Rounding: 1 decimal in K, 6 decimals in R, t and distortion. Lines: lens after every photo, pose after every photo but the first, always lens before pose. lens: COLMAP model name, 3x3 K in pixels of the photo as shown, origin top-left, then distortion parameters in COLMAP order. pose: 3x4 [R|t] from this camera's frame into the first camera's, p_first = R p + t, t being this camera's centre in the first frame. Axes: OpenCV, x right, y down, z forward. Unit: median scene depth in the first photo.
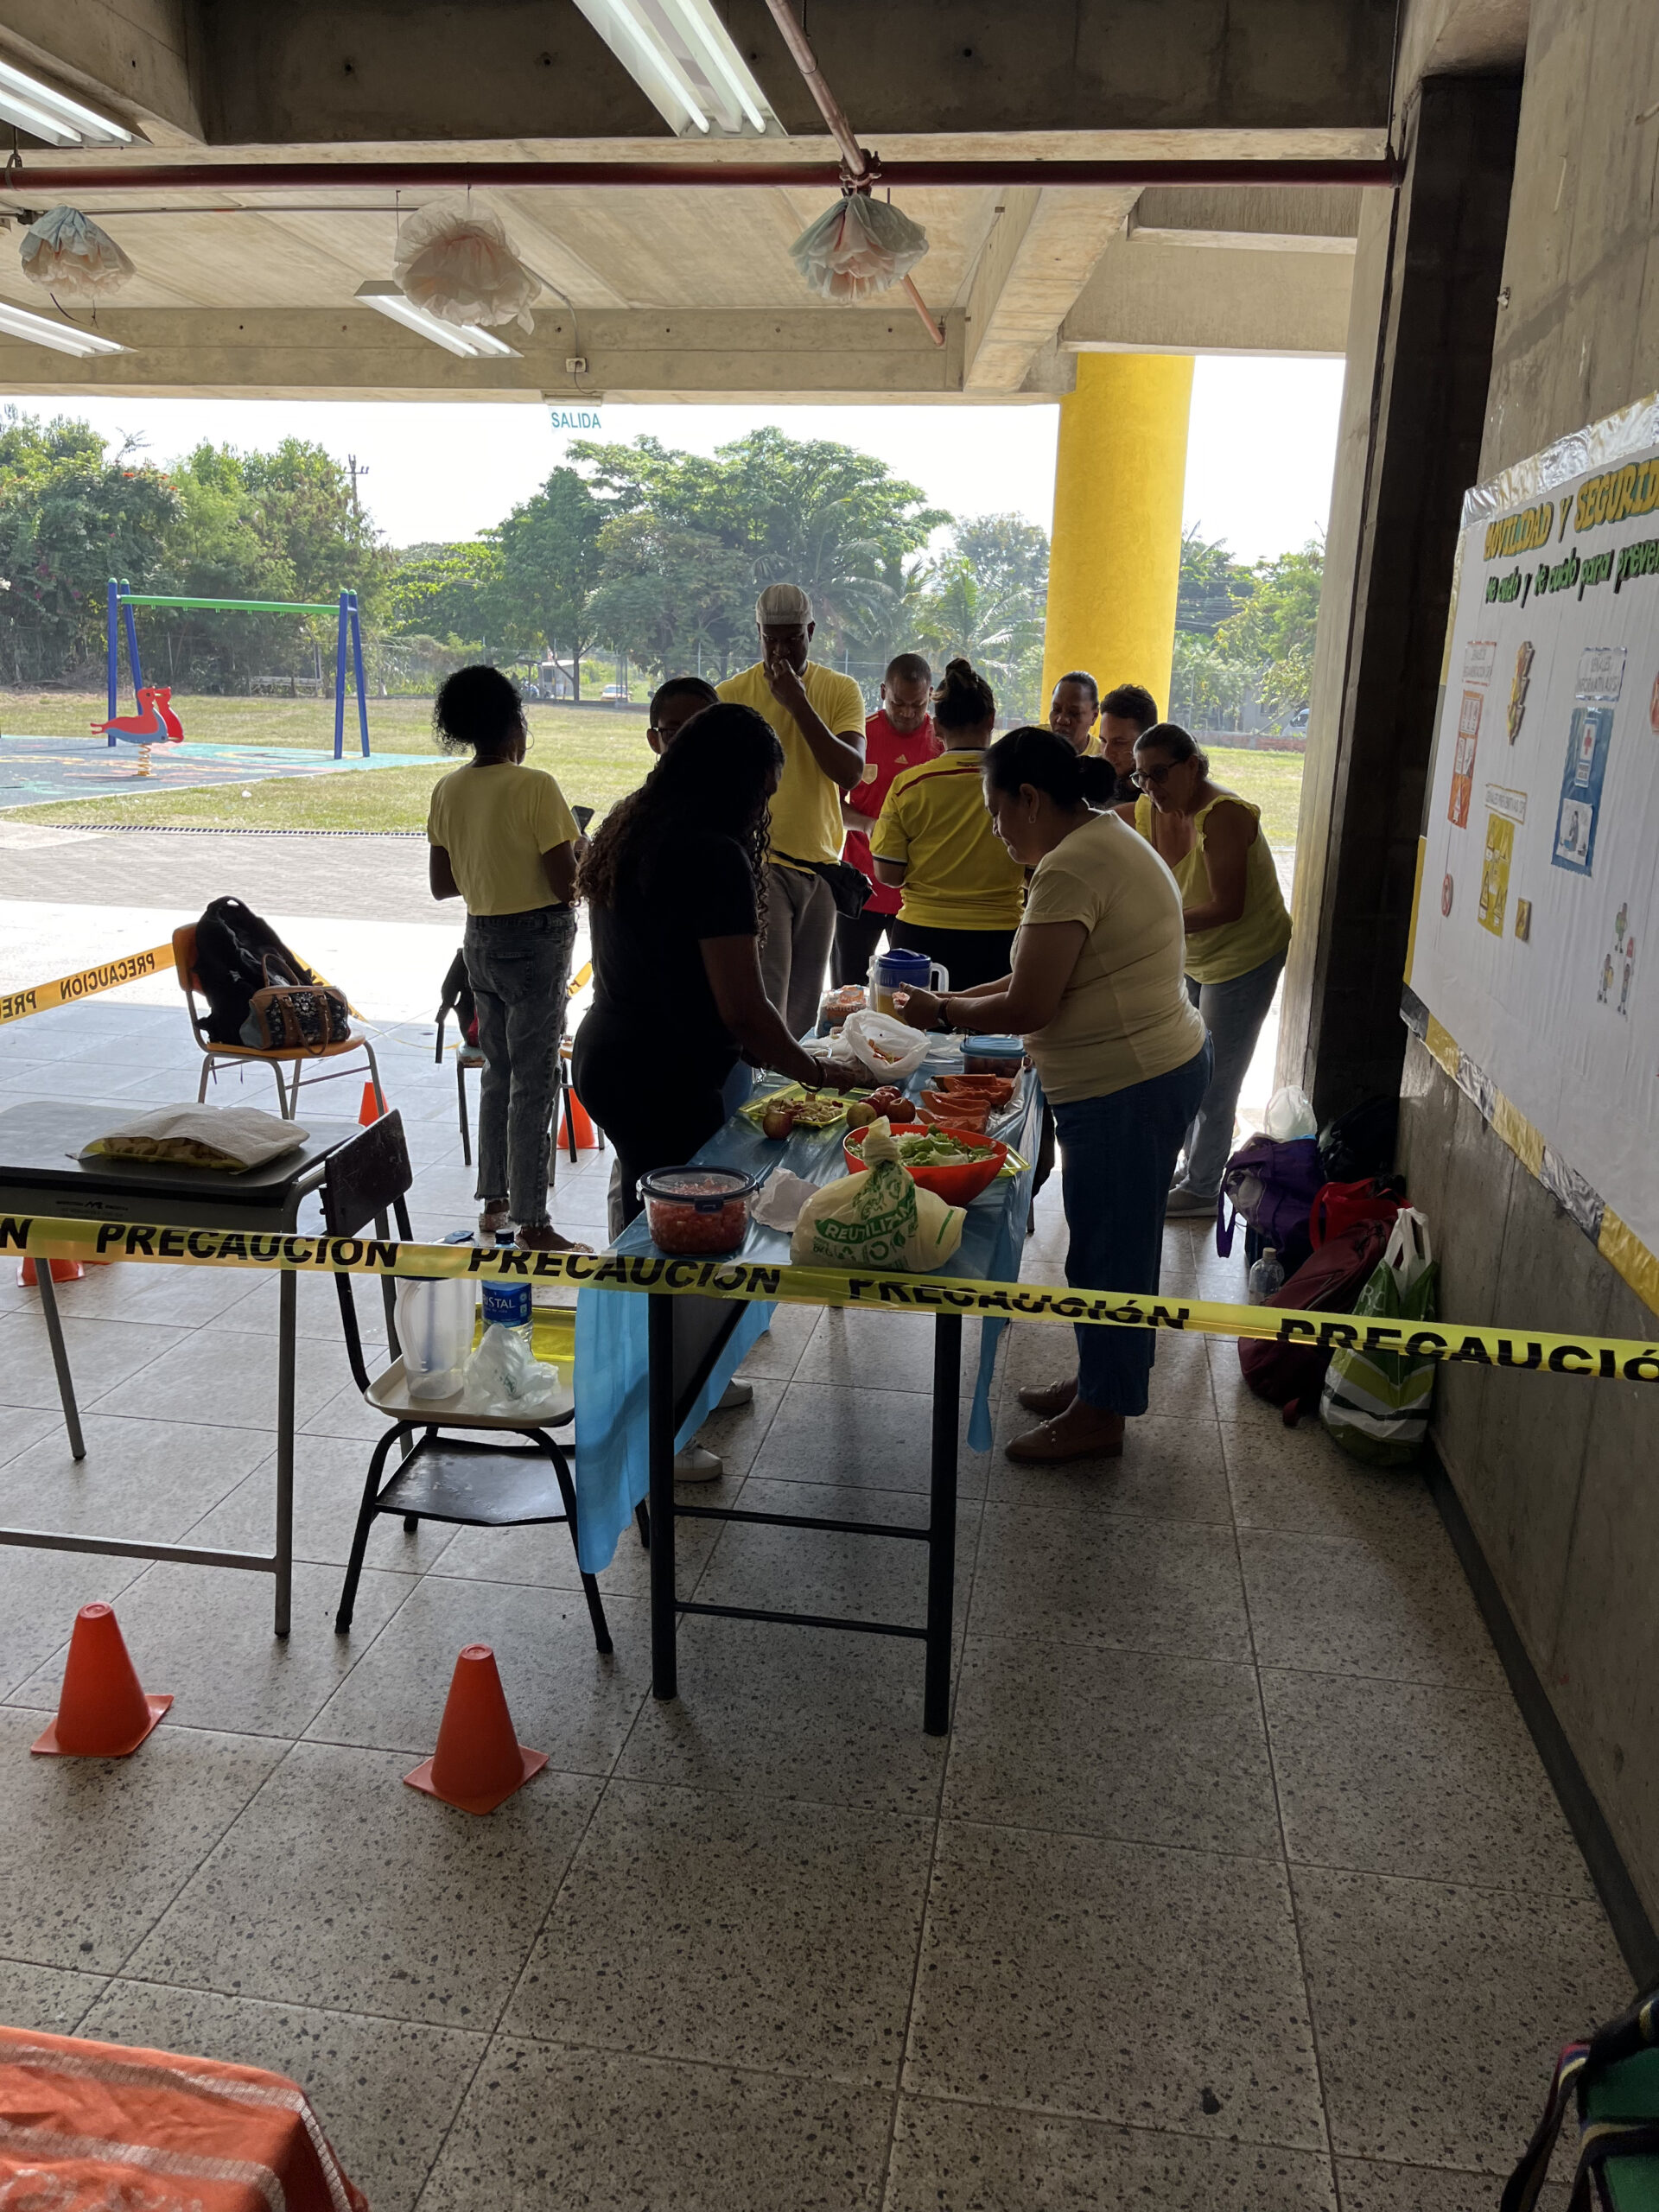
lens RADIAL K [[1686.9, 0, 829.5], [0, 1686.9, 1106.0], [0, 0, 1]] dist [0.092346, -0.118832]
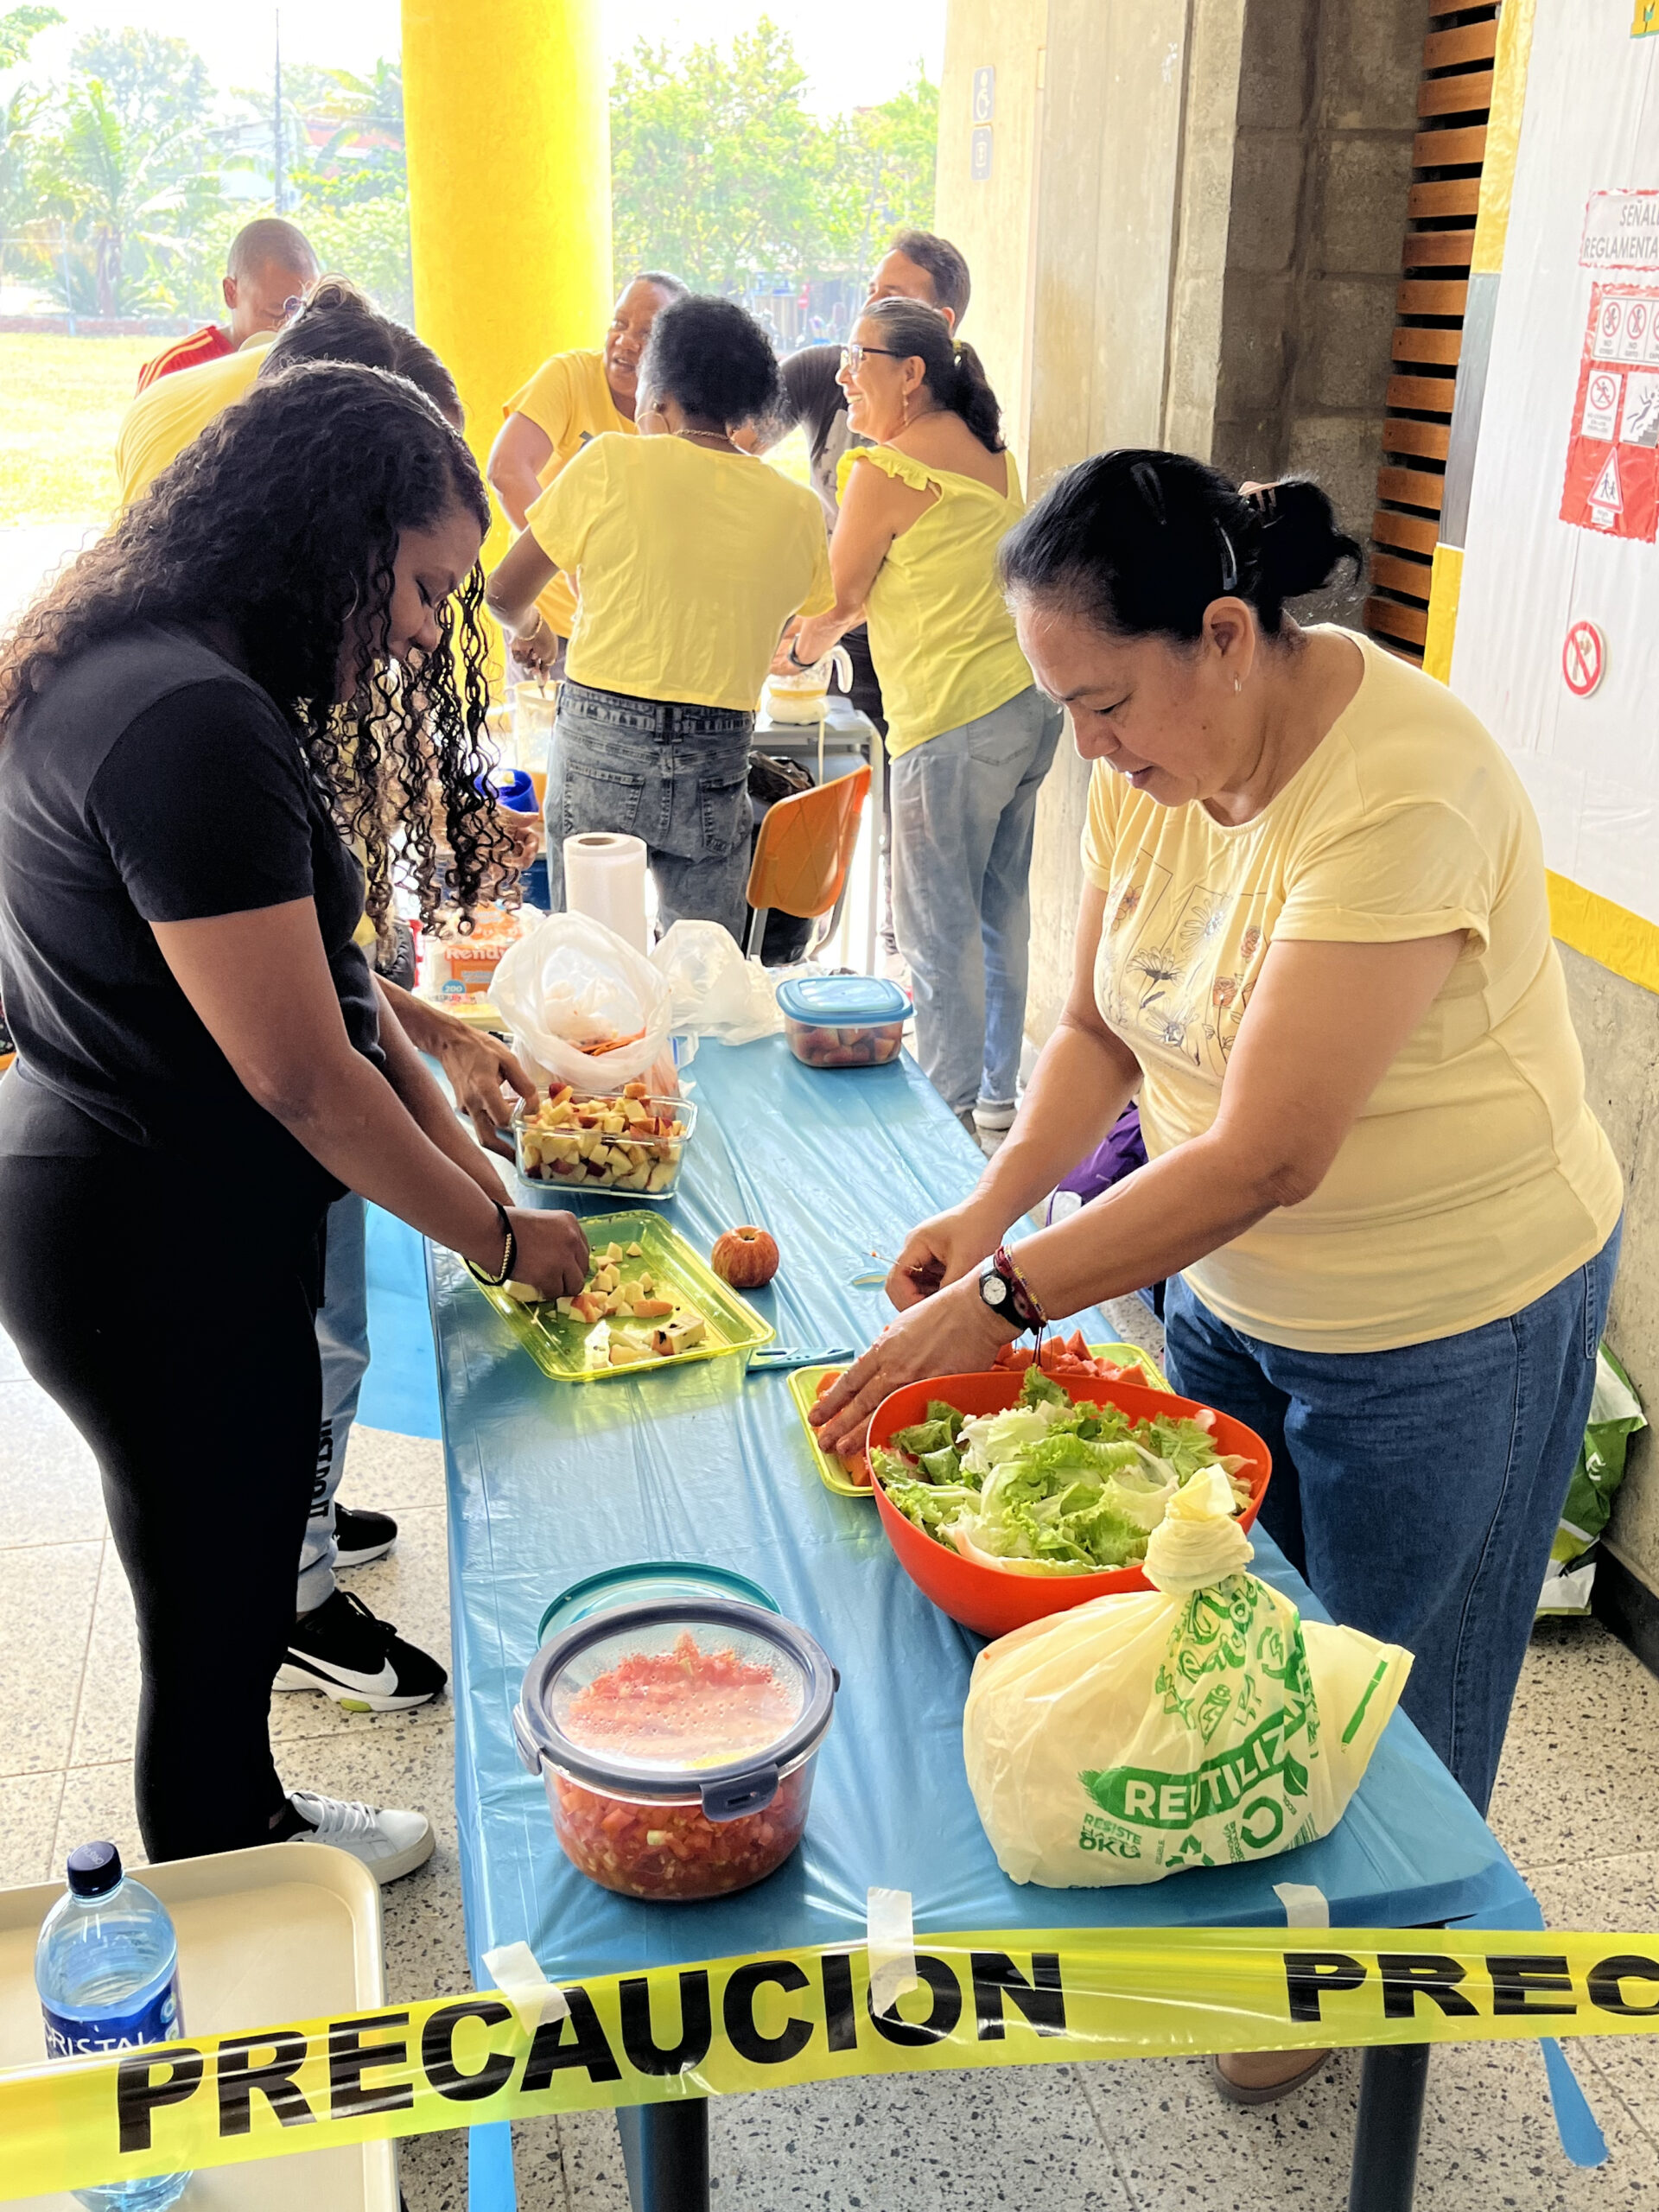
lens RADIAL K [[2173.4, 0, 829.5], [0, 2173.4, 1106.0], [0, 0, 1]] dist [-0.006496, 0.010685]
pose [[0.923329, -0.143768, 0.356081, -0.205969], [0.098279, 0.984860, 0.142797, -0.149268], [-0.371220, -0.096853, 0.923480, 0.575547]]
